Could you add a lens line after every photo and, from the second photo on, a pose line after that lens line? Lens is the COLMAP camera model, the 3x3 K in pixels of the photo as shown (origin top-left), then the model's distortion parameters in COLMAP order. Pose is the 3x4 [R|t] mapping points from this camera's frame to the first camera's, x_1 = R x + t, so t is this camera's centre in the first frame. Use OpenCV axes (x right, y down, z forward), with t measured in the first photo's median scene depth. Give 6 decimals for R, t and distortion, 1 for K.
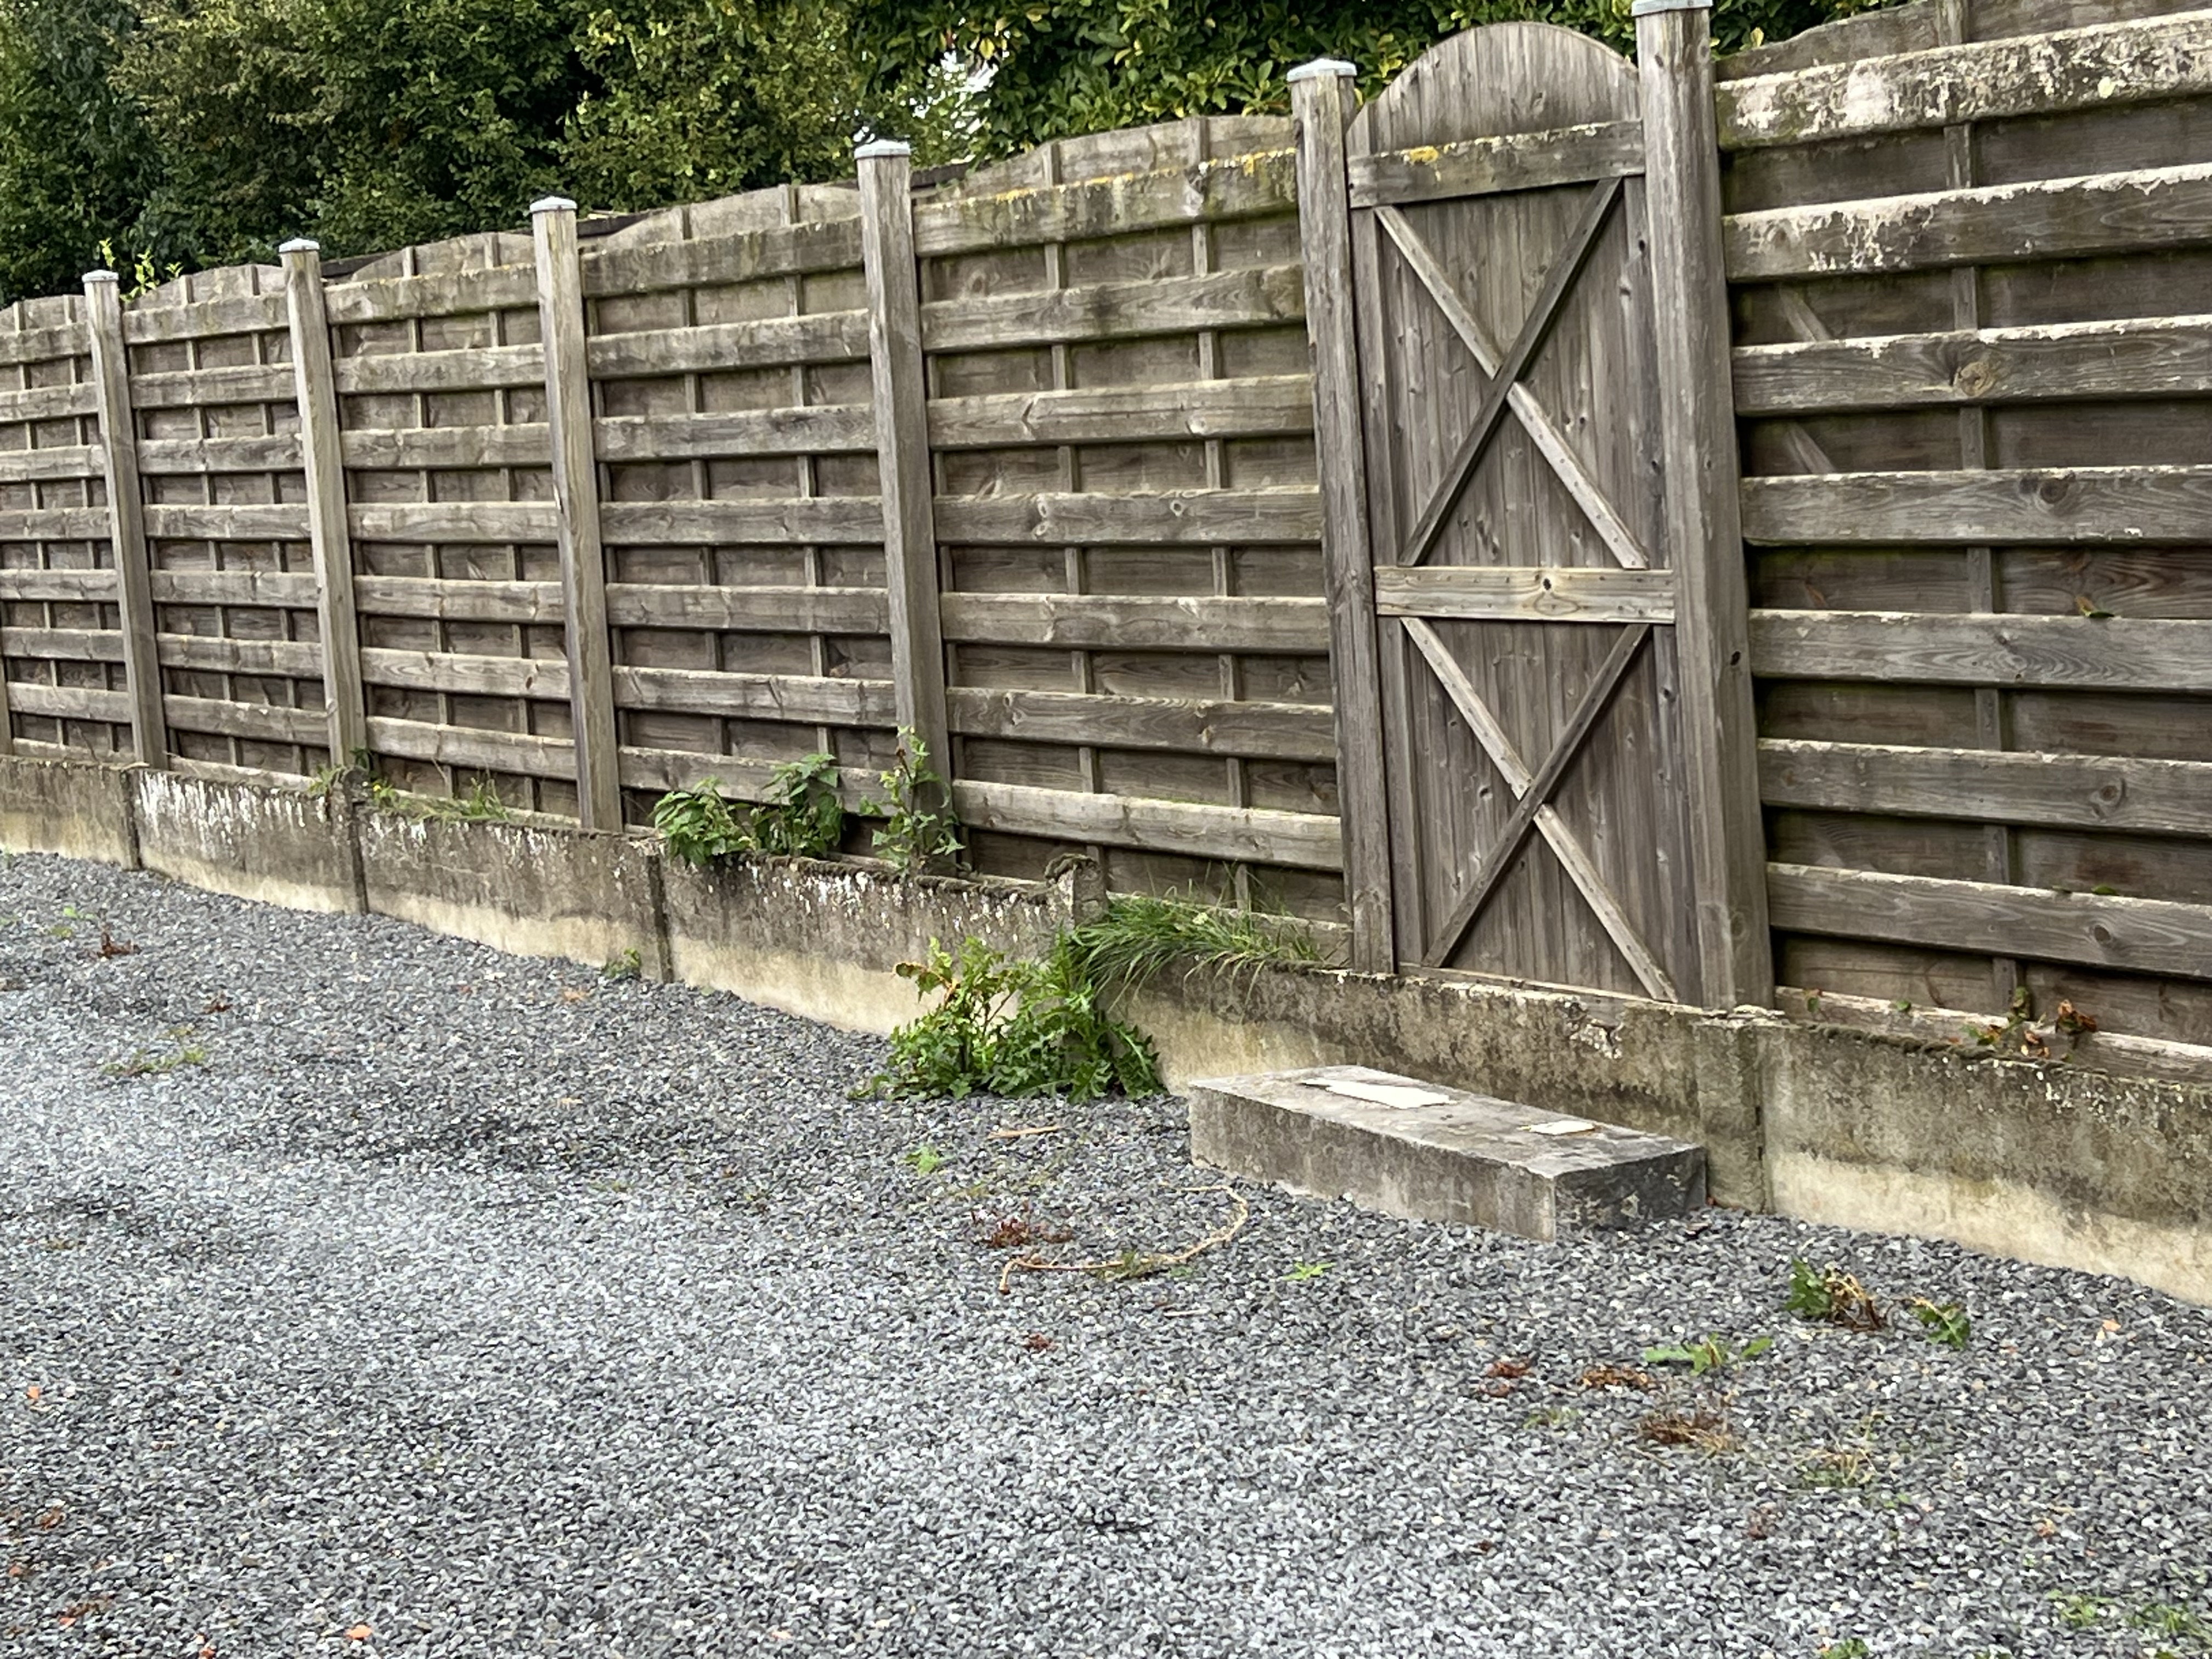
lens RADIAL K [[4097.1, 0, 1117.9], [0, 4097.1, 833.7], [0, 0, 1]] dist [0.166128, 0.000000]
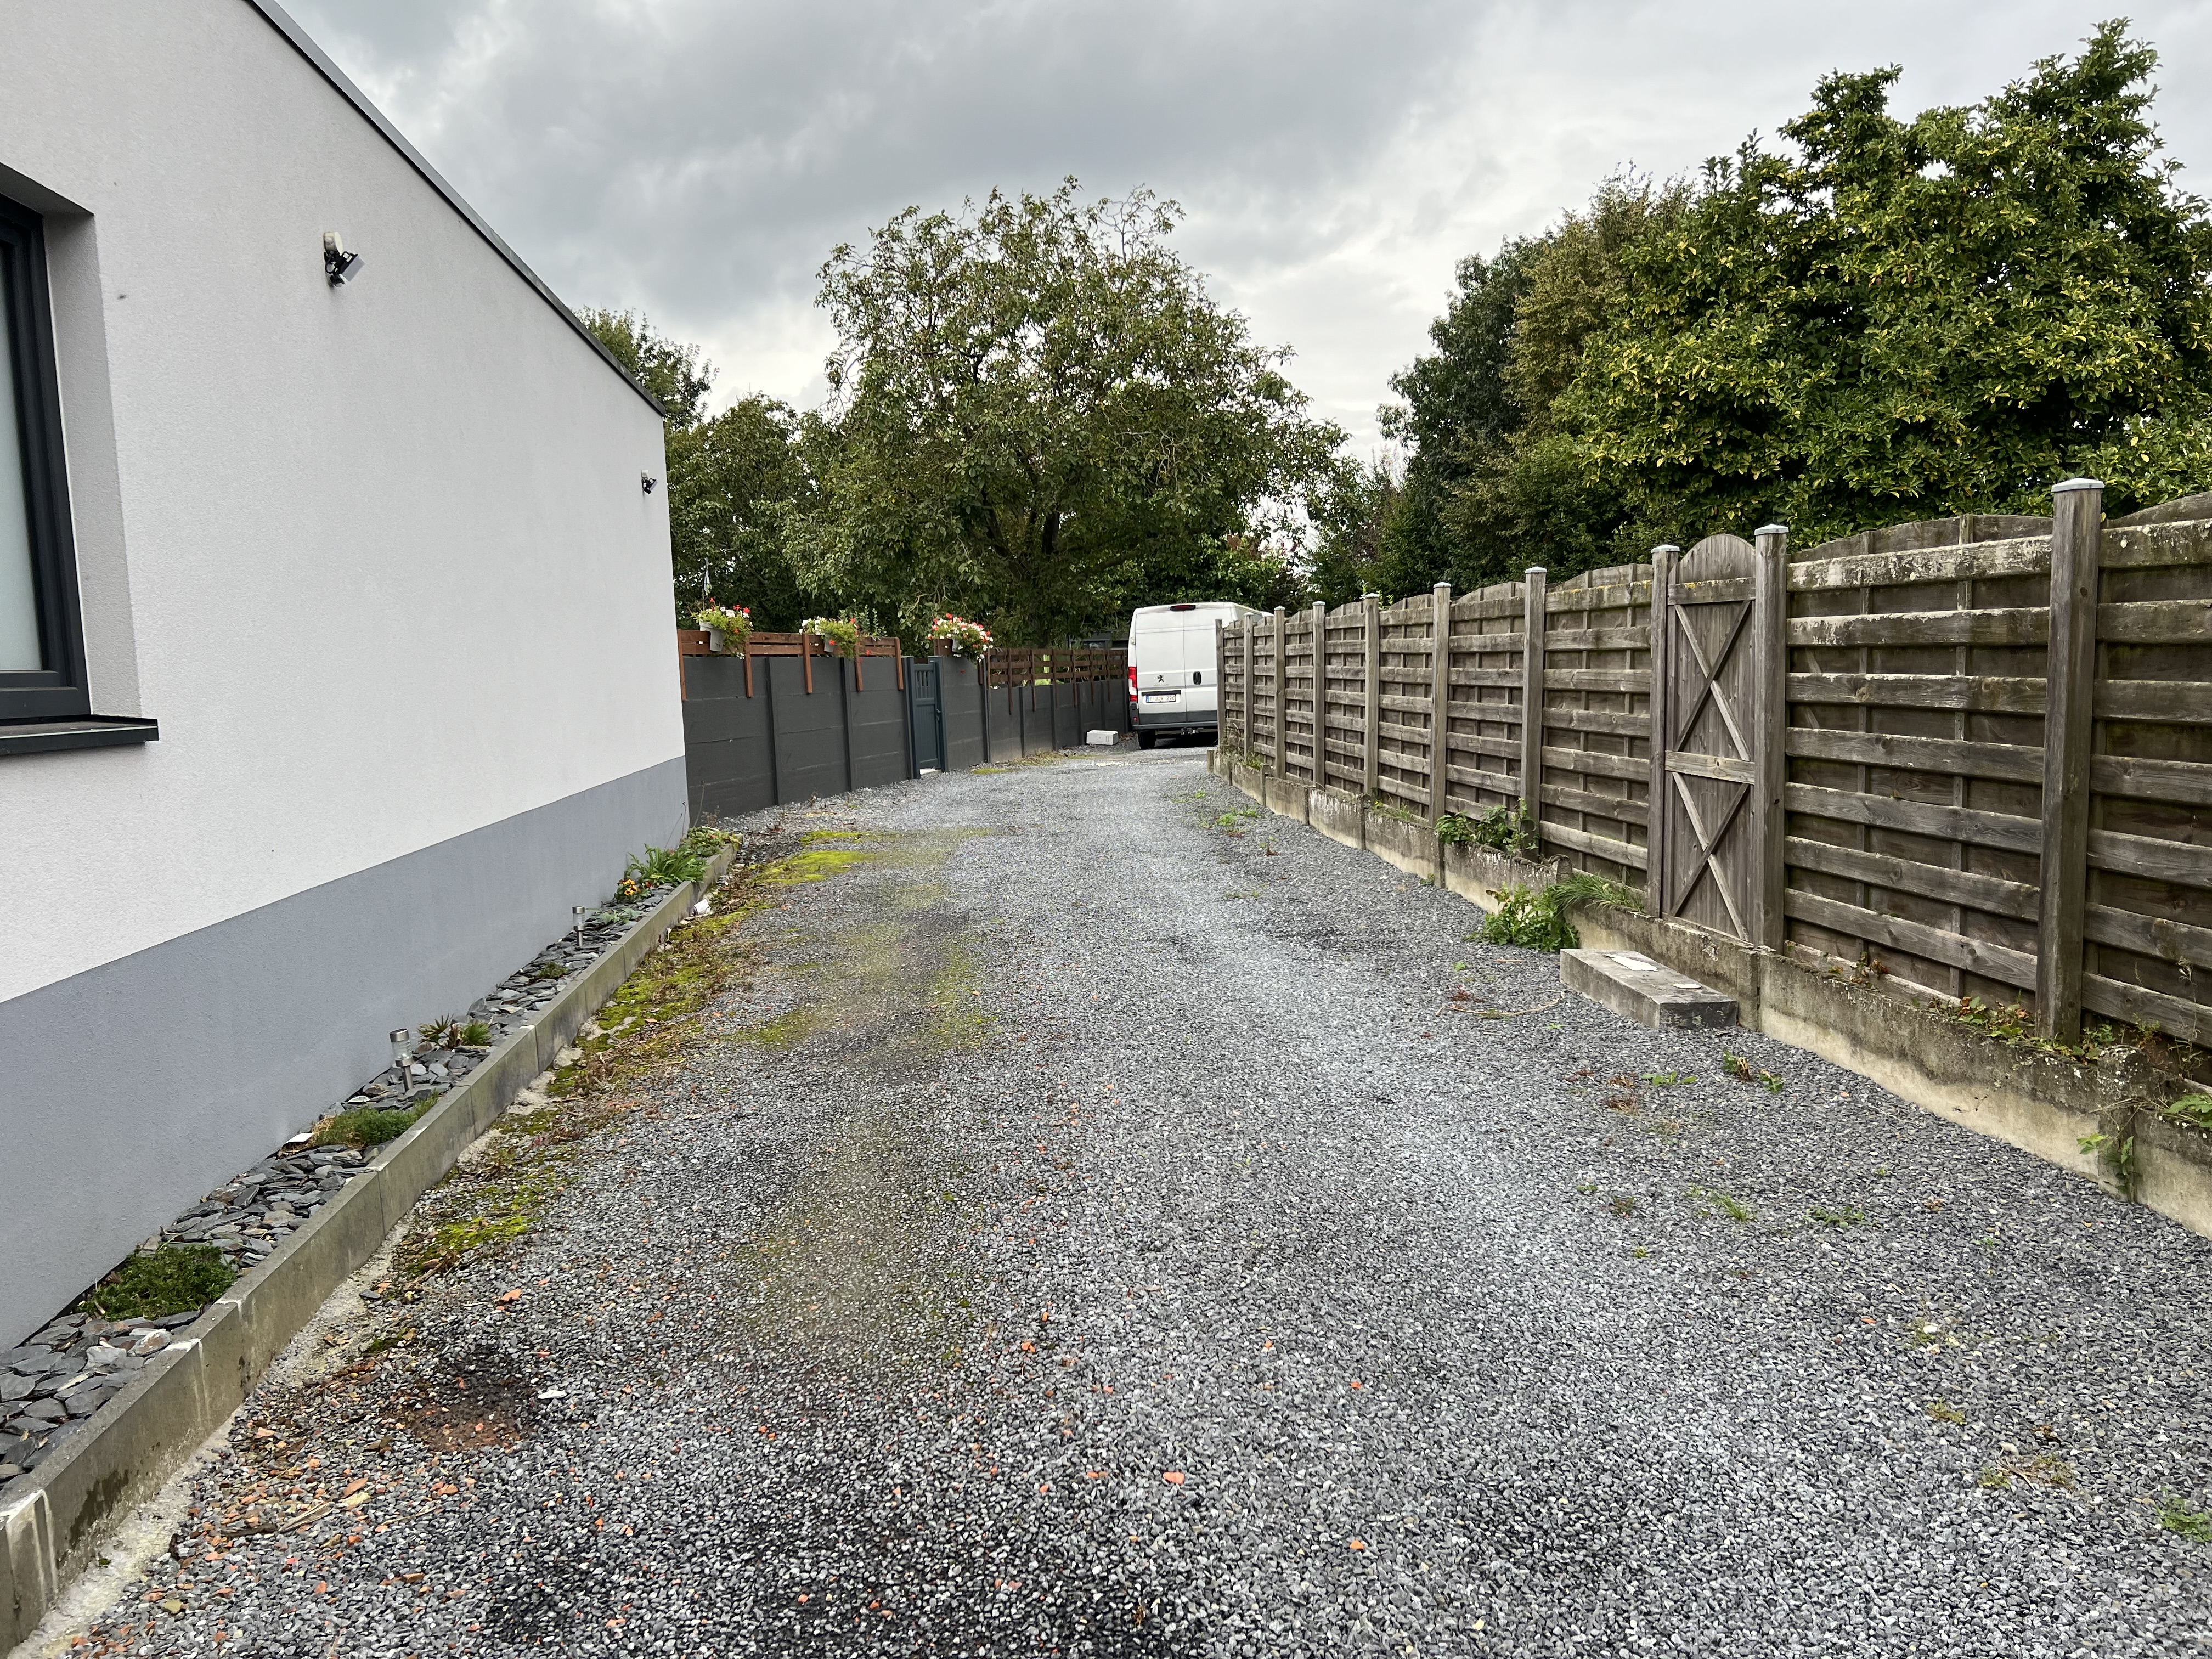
lens RADIAL K [[1648.2, 0, 1091.4], [0, 1648.2, 843.1], [0, 0, 1]] dist [0.059760, -0.074153]
pose [[0.893178, 0.102962, -0.437757, 0.179747], [-0.094621, 0.994673, 0.040890, -0.016731], [0.439636, 0.004899, 0.898163, -0.038778]]
